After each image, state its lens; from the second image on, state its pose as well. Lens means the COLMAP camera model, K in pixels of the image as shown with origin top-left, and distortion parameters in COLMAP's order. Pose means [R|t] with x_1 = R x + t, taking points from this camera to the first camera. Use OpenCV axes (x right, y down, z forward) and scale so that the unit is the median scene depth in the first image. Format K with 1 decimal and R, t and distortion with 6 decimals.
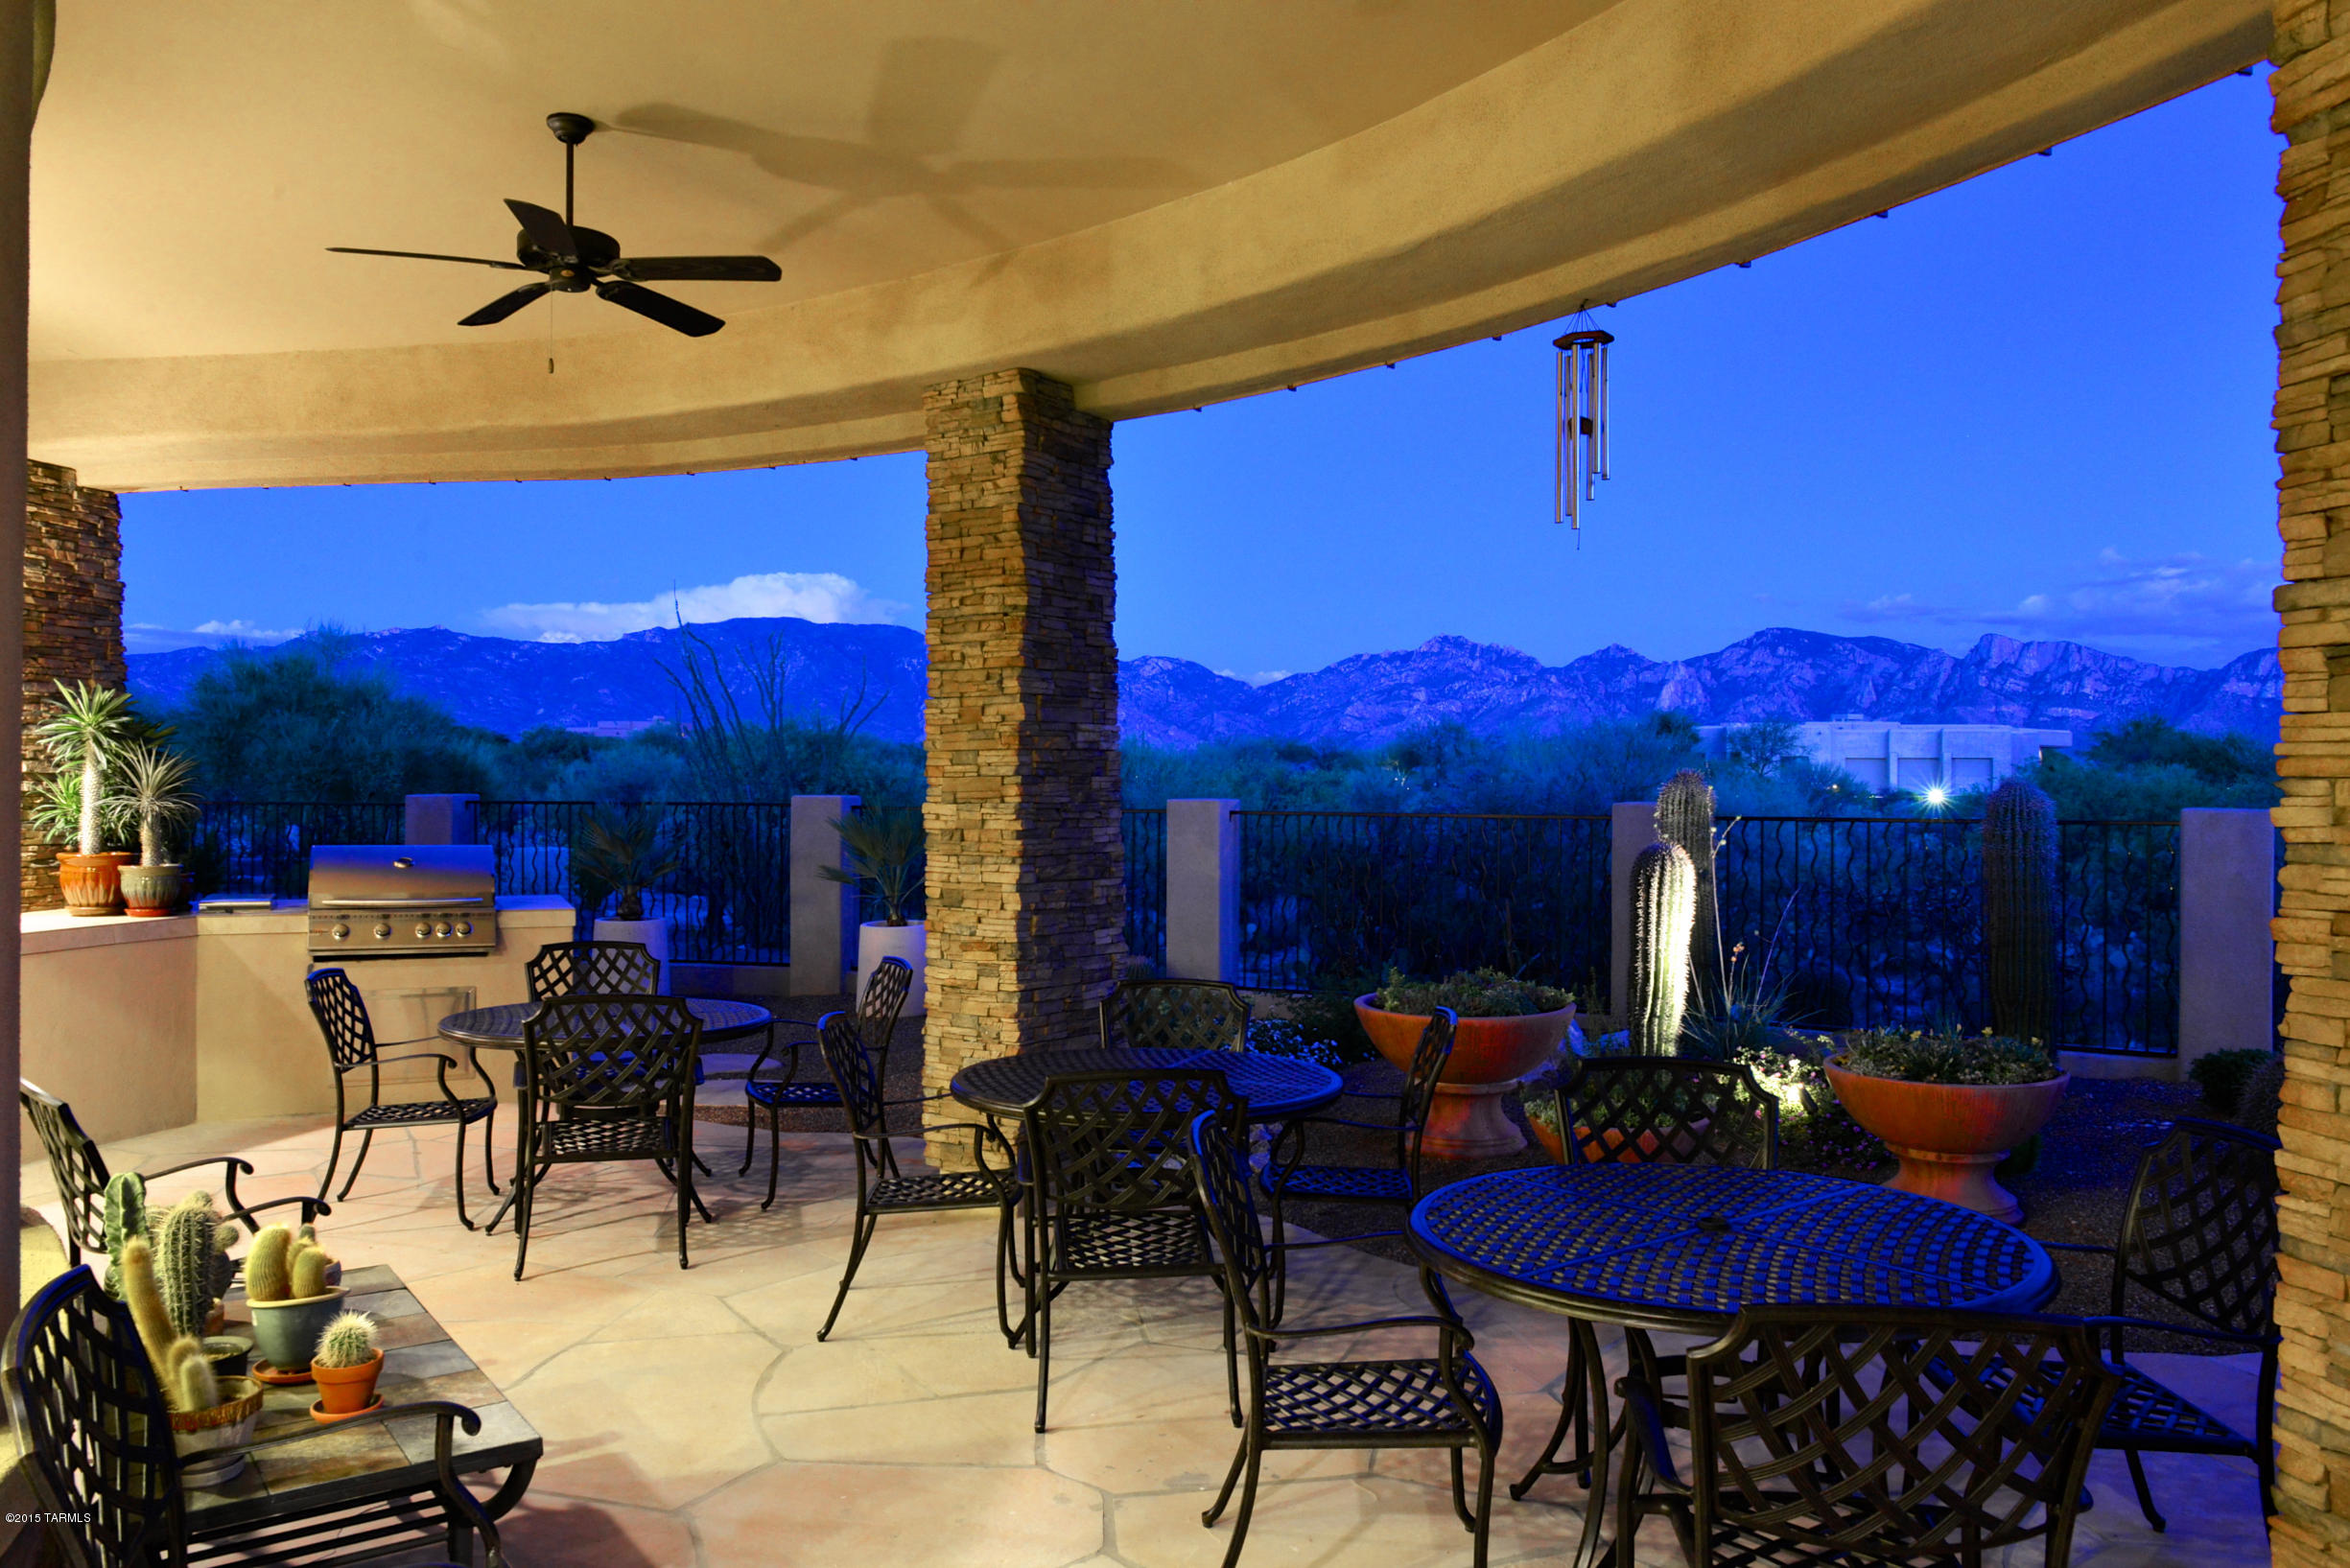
lens RADIAL K [[1626.5, 0, 1191.2], [0, 1626.5, 787.0], [0, 0, 1]] dist [-0.010227, -0.007138]
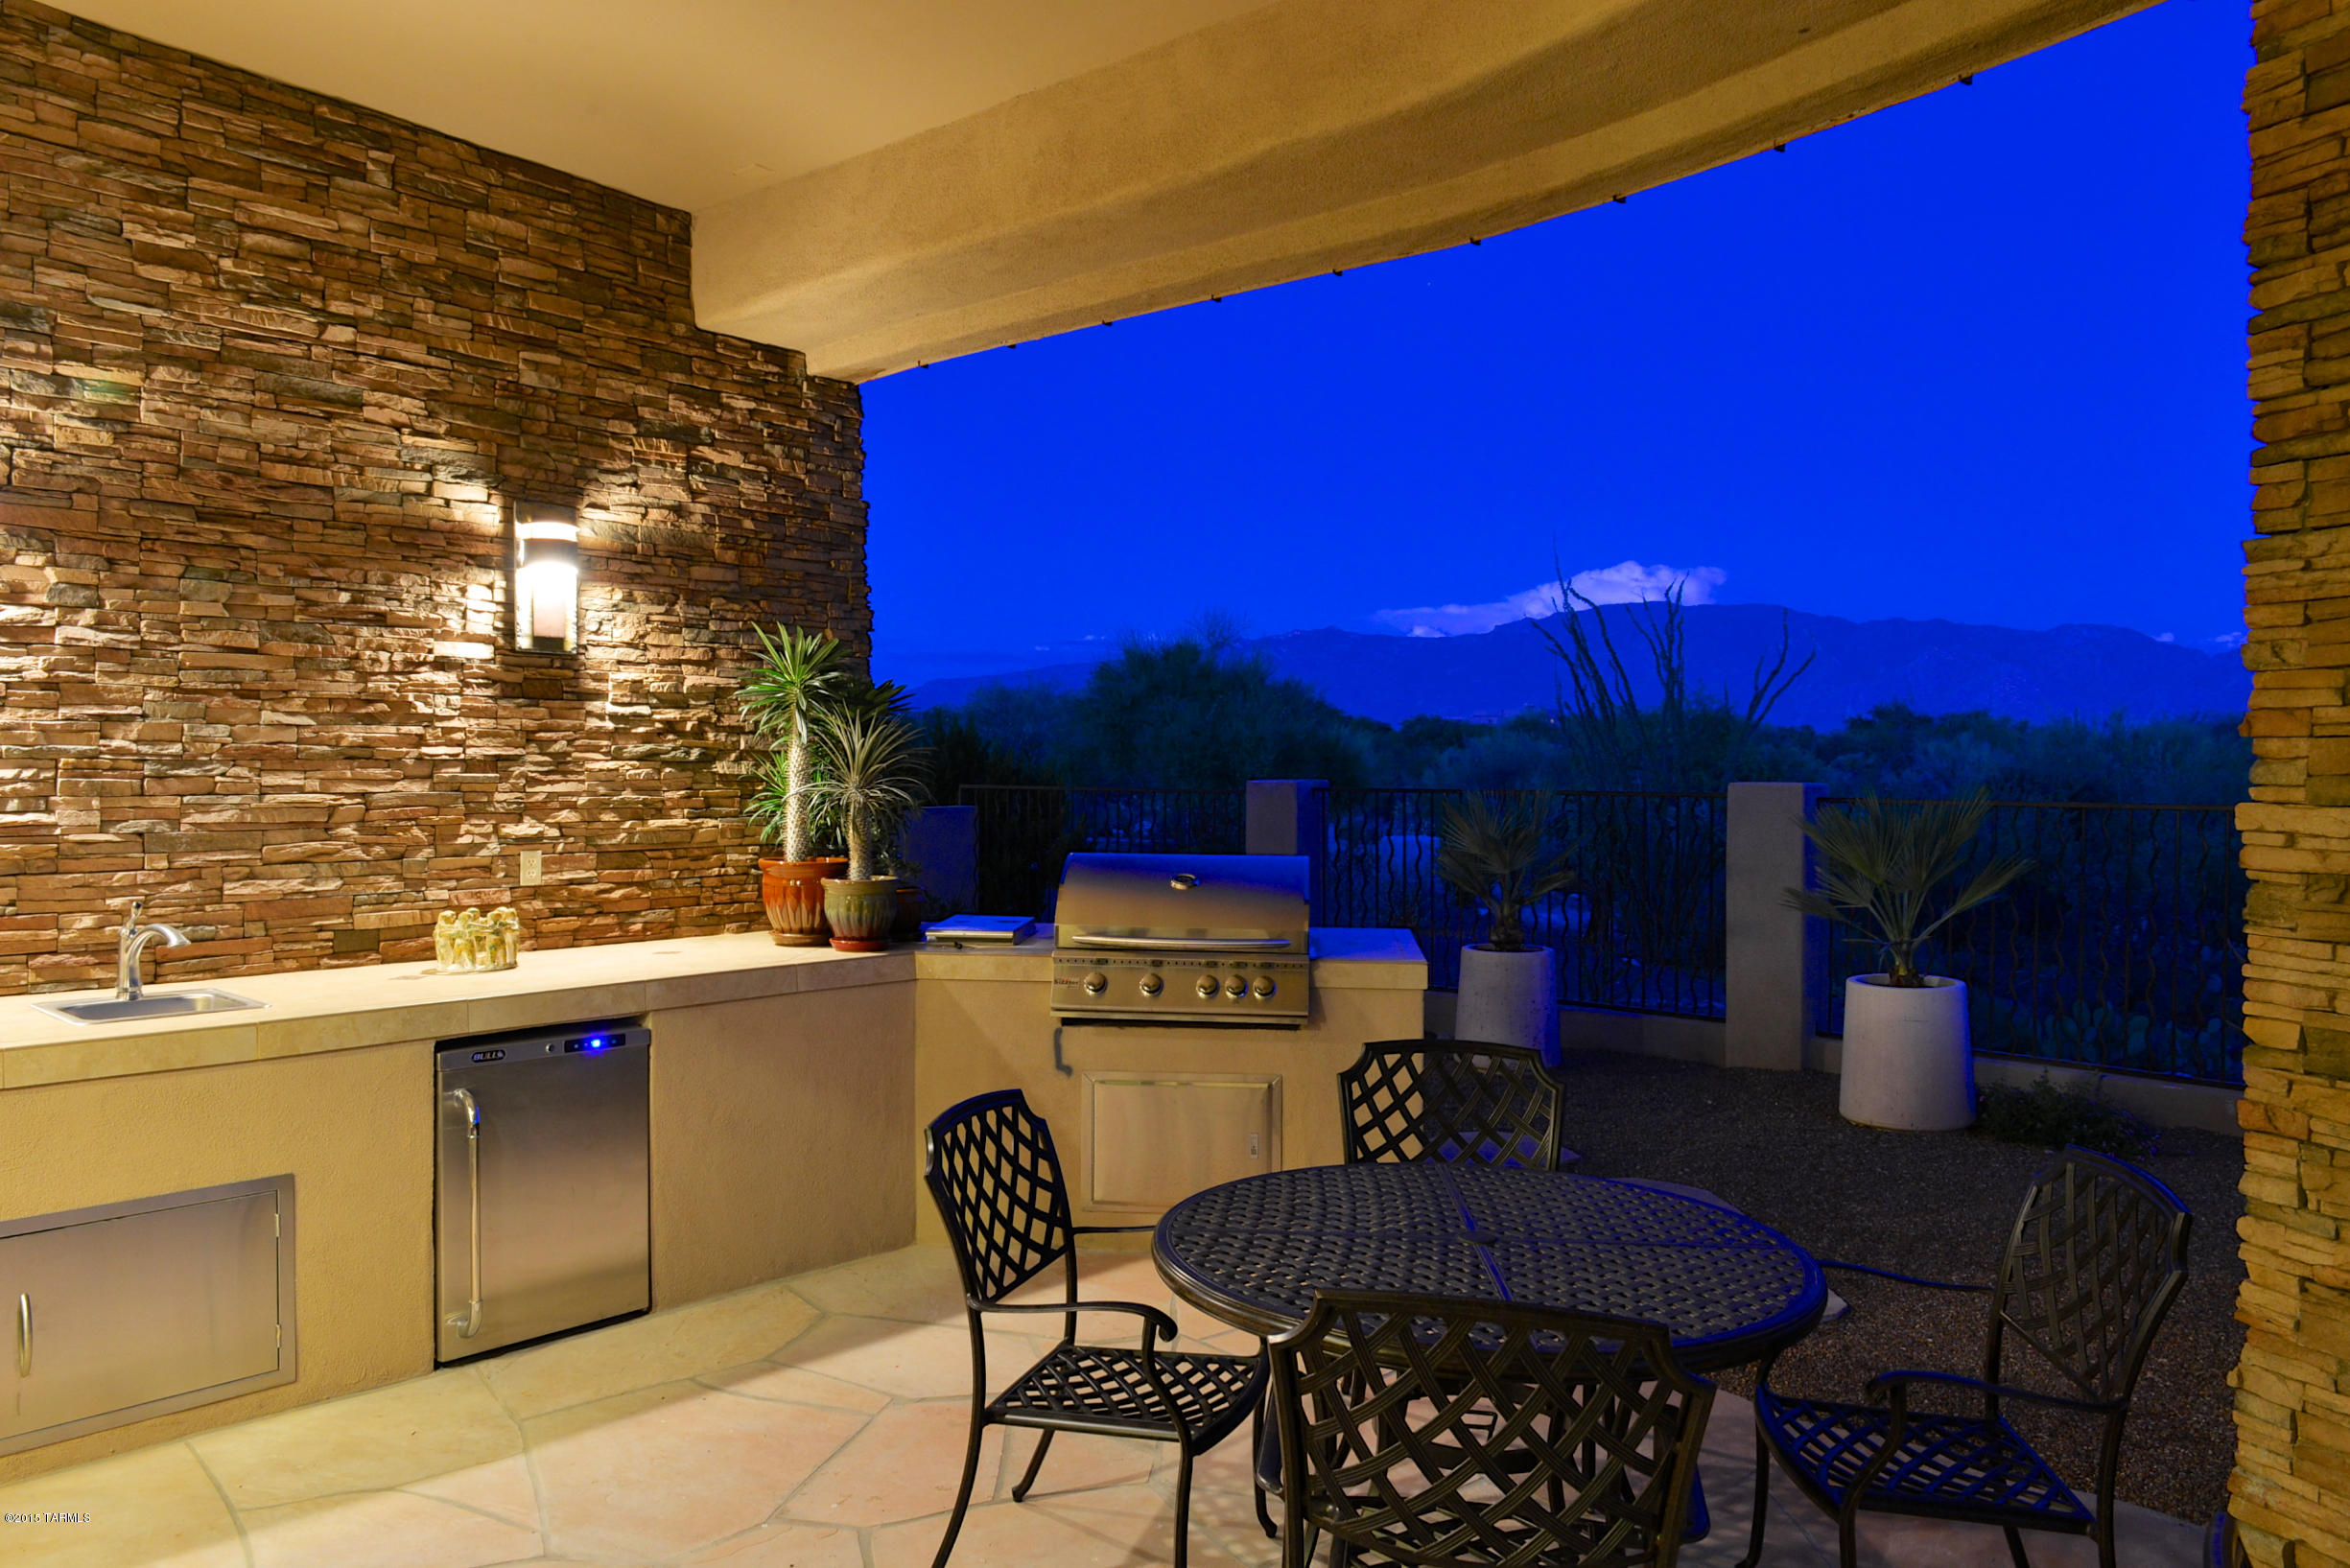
lens RADIAL K [[1626.5, 0, 1179.5], [0, 1626.5, 778.0], [0, 0, 1]] dist [-0.010227, -0.007138]
pose [[0.863820, 0.001068, -0.503800, -0.157235], [0.000349, 0.999996, 0.002719, 0.002166], [0.503801, -0.002524, 0.863816, 0.442360]]
